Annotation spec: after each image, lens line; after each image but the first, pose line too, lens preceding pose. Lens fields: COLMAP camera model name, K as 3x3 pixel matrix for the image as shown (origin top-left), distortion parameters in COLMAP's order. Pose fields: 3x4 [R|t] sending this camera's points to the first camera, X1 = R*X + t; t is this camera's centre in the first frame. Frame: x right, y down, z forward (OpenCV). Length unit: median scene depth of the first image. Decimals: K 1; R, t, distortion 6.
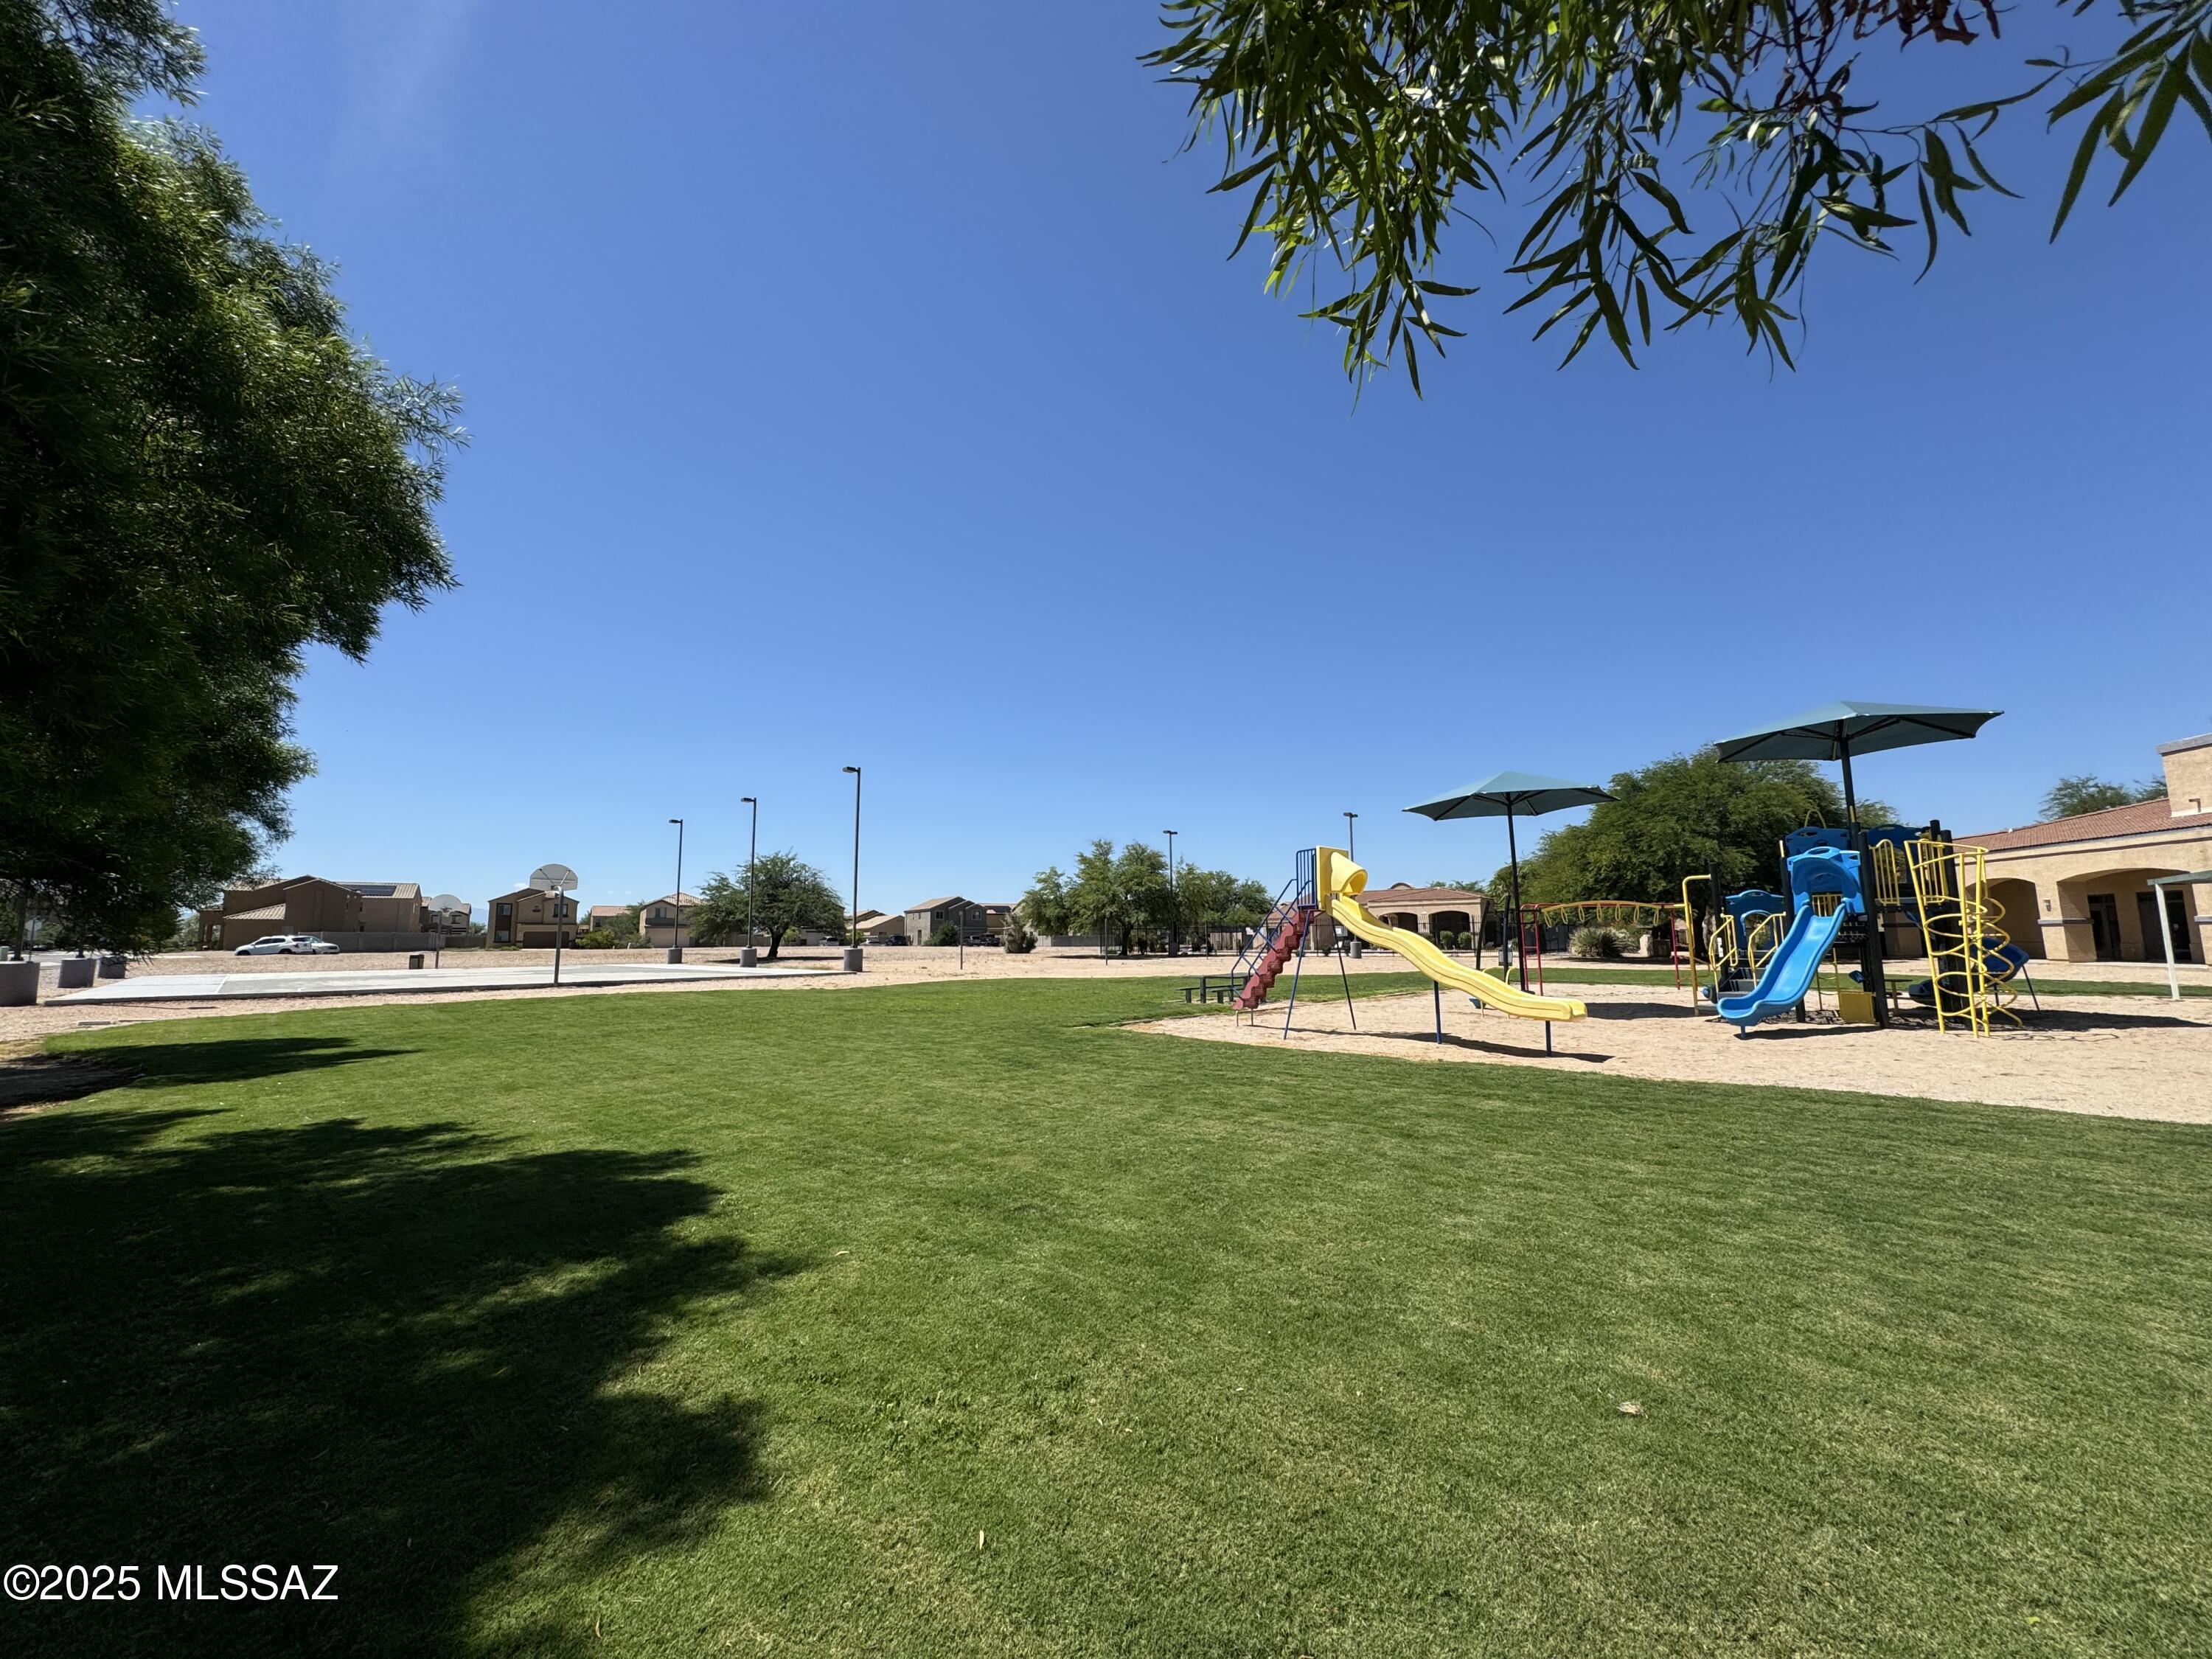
lens RADIAL K [[892.9, 0, 1106.0], [0, 892.9, 829.5], [0, 0, 1]] dist [0.000450, 0.000020]
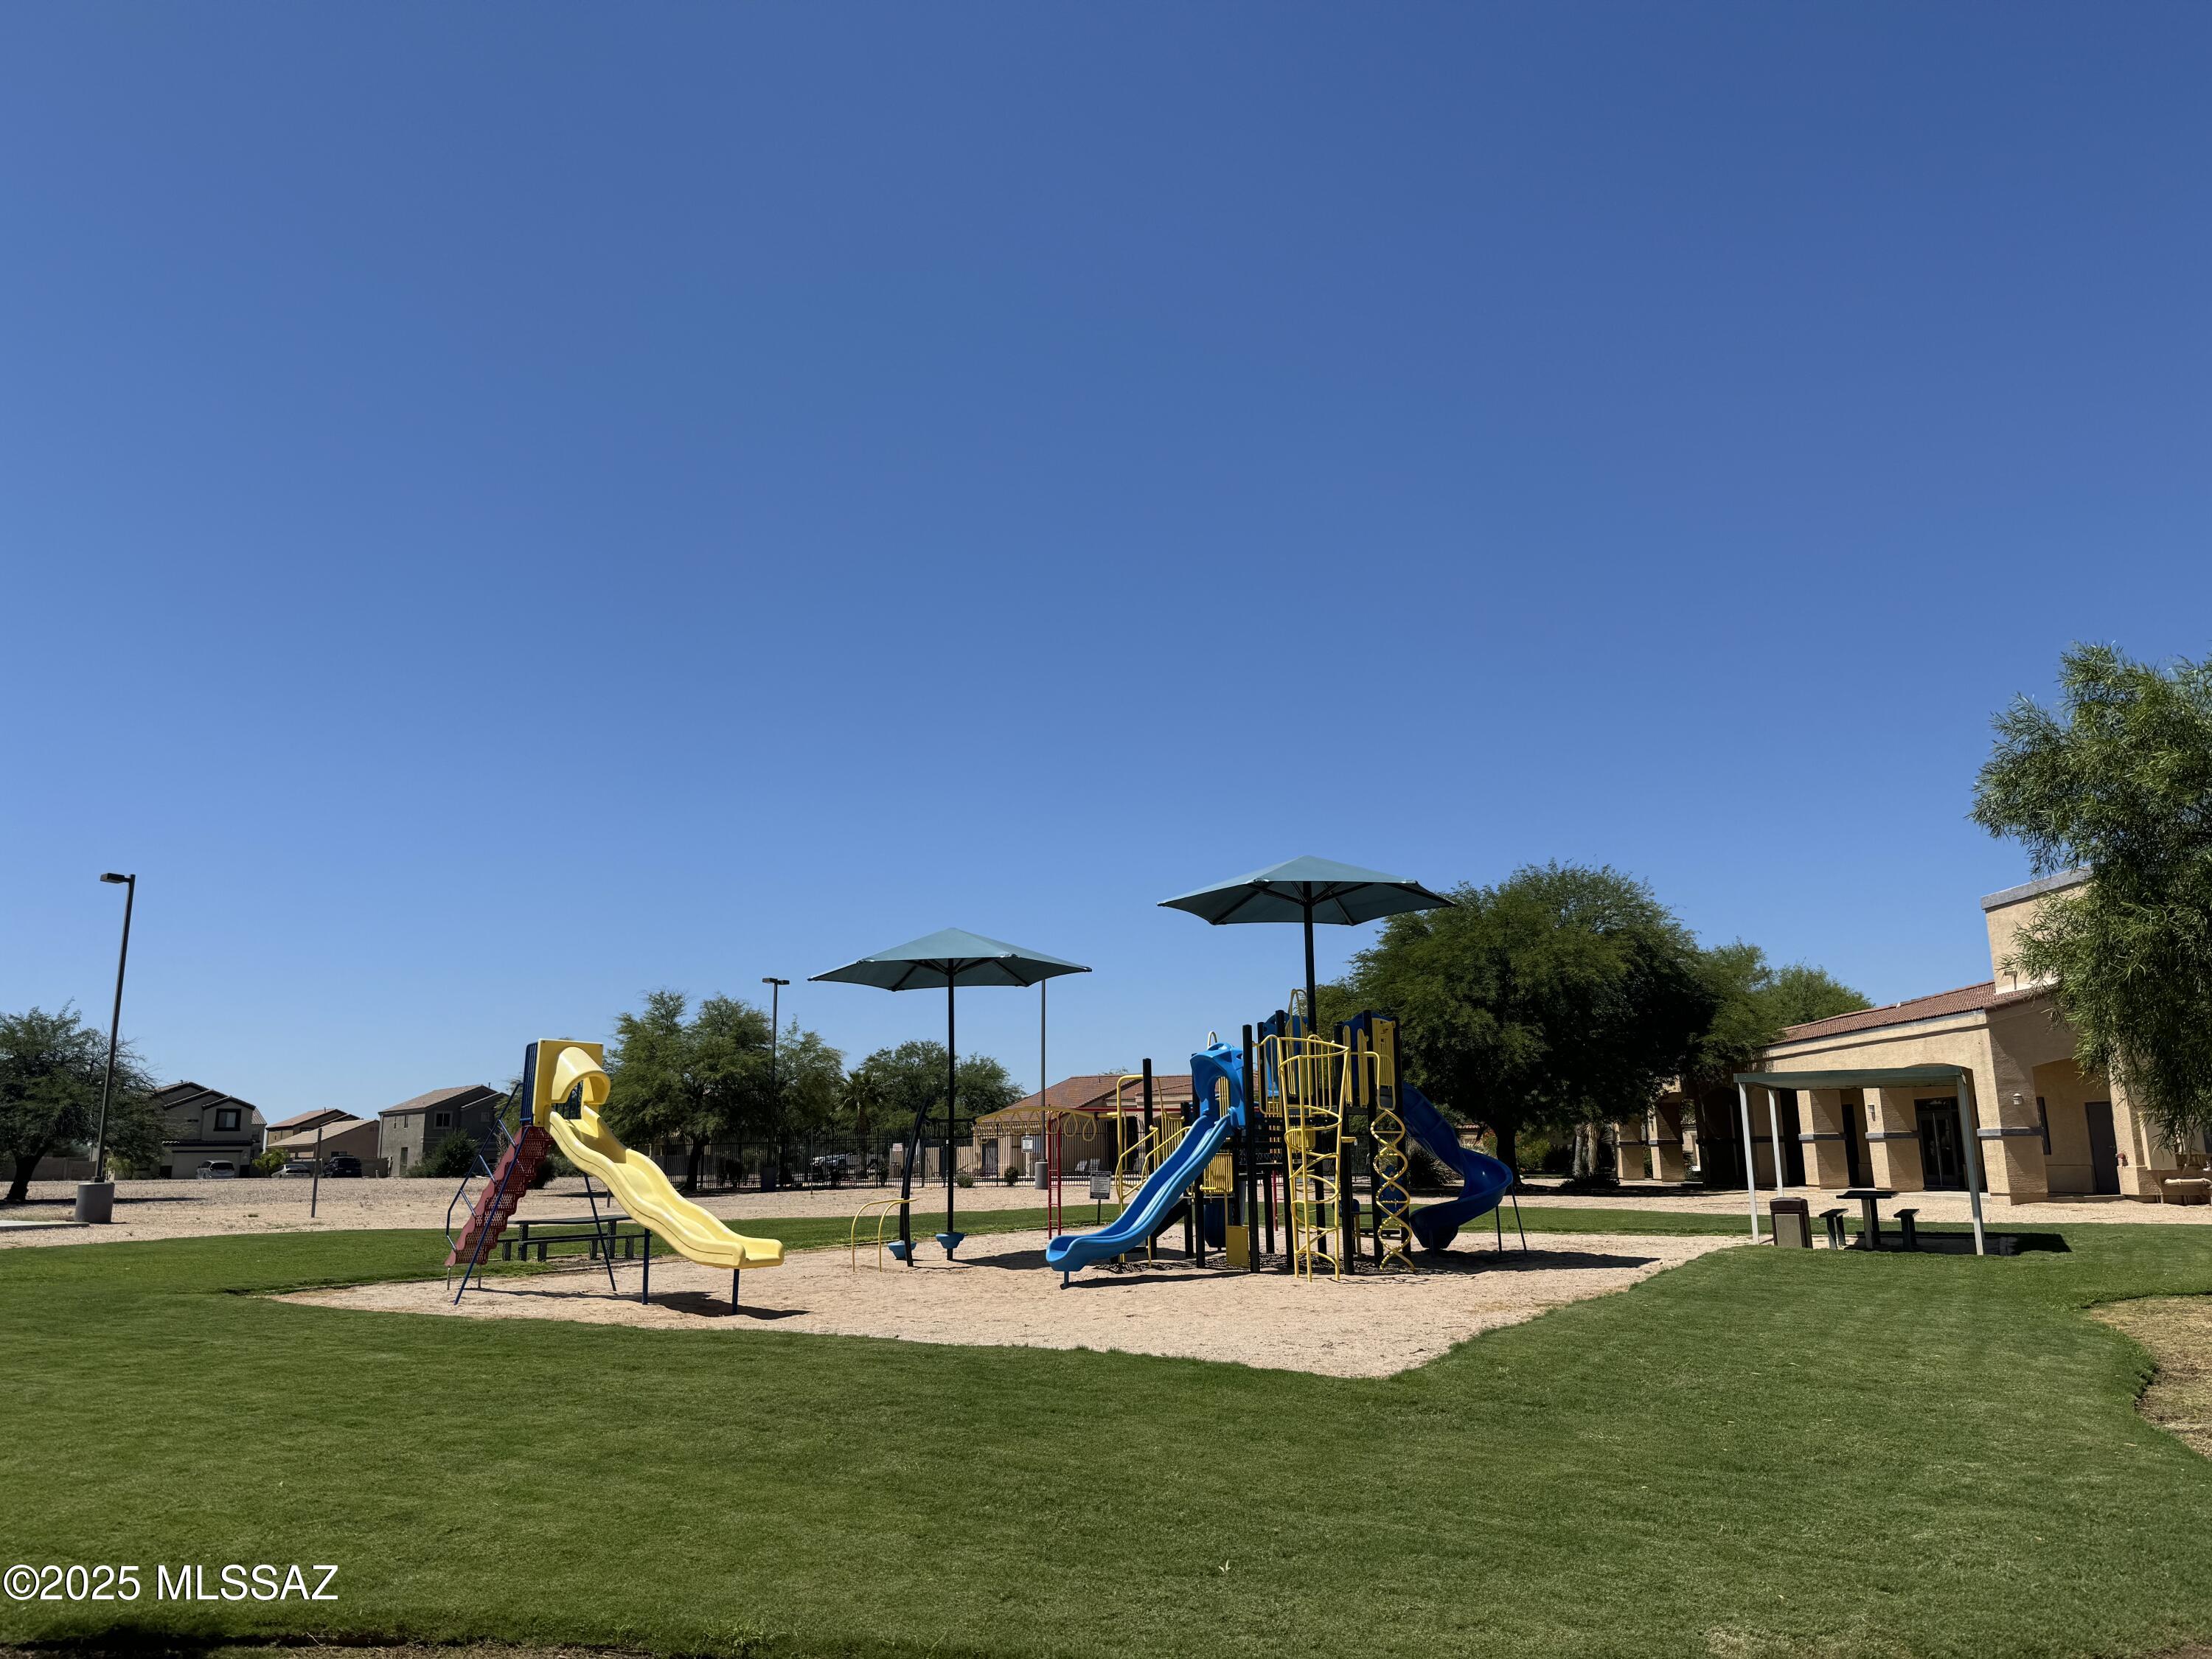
lens RADIAL K [[1555.1, 0, 1106.0], [0, 1555.1, 829.5], [0, 0, 1]] dist [0.117748, -0.154194]
pose [[0.985652, 0.031777, 0.165770, 0.114402], [-0.017639, 0.996133, -0.086070, -0.011994], [-0.167864, 0.081911, 0.982401, -0.092400]]
